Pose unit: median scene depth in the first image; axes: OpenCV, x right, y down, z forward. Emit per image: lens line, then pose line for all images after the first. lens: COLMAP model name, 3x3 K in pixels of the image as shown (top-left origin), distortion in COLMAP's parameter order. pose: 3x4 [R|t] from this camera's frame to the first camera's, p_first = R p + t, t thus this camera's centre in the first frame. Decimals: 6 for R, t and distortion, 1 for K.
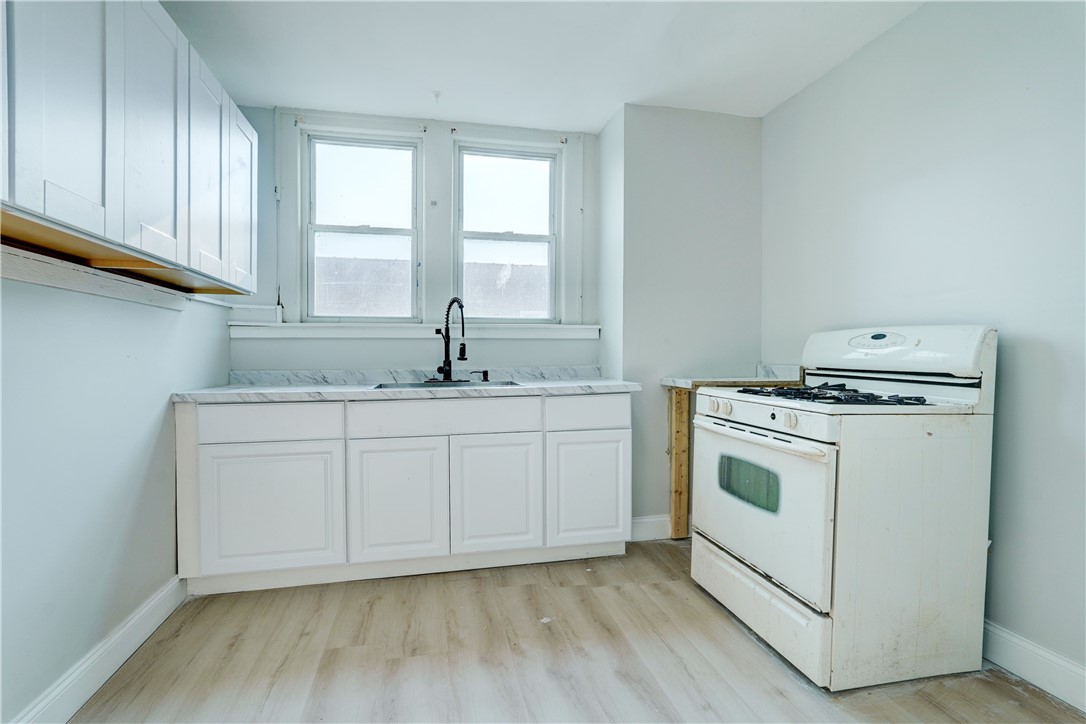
lens RADIAL K [[504.0, 0, 542.6], [0, 504.0, 366.4], [0, 0, 1]] dist [-0.019372, 0.012443]
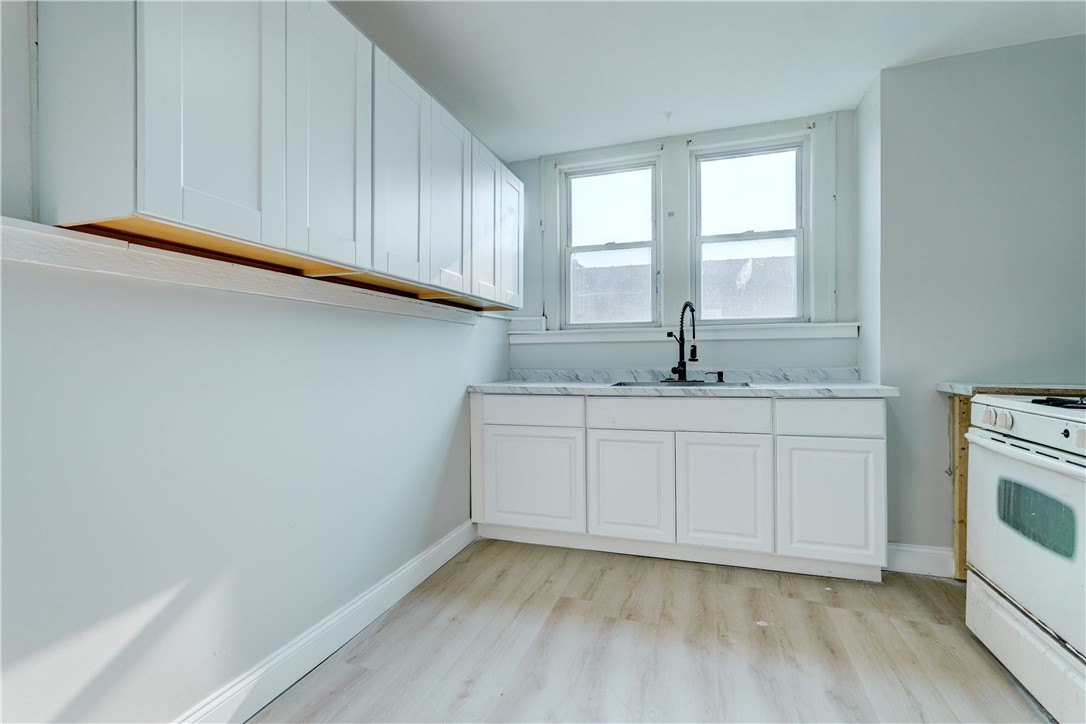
lens RADIAL K [[504.0, 0, 542.6], [0, 504.0, 366.4], [0, 0, 1]] dist [-0.019372, 0.012443]
pose [[0.856019, 0.005406, -0.516917, 0.121989], [-0.006753, 0.999977, -0.000726, 0.001209], [0.516901, 0.004113, 0.856035, -0.061995]]
